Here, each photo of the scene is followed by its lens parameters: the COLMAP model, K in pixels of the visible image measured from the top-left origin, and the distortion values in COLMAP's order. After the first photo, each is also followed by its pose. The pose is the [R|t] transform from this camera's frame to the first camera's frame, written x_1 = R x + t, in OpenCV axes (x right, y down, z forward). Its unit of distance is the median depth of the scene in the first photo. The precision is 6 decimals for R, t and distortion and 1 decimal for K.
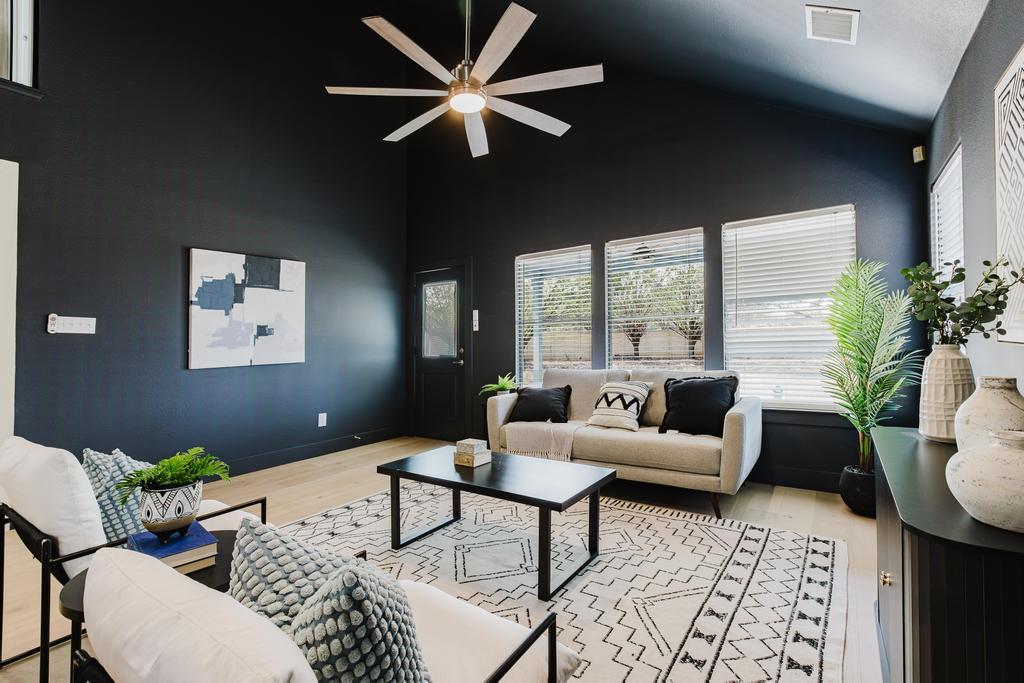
lens RADIAL K [[479.6, 0, 515.0], [0, 479.6, 329.5], [0, 0, 1]] dist [0.000151, 0.000612]
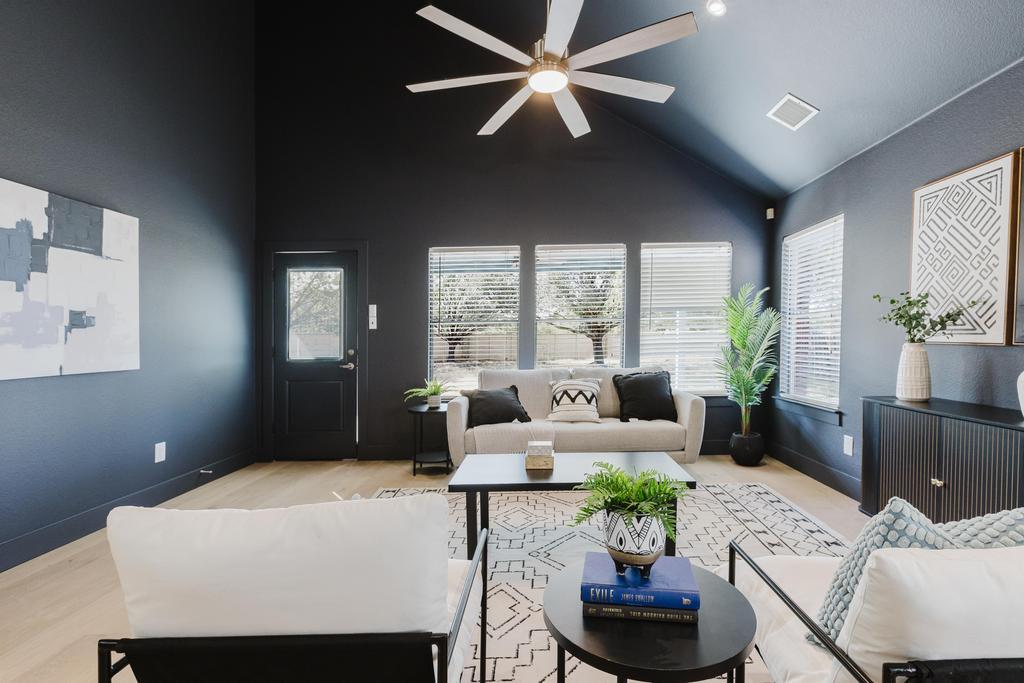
lens RADIAL K [[482.5, 0, 550.3], [0, 482.5, 355.6], [0, 0, 1]] dist [-0.000734, -0.000059]
pose [[0.815309, -0.006199, 0.578994, -0.414862], [-0.019618, 0.999073, 0.038320, 0.014110], [-0.578694, -0.042601, 0.814431, 0.139759]]
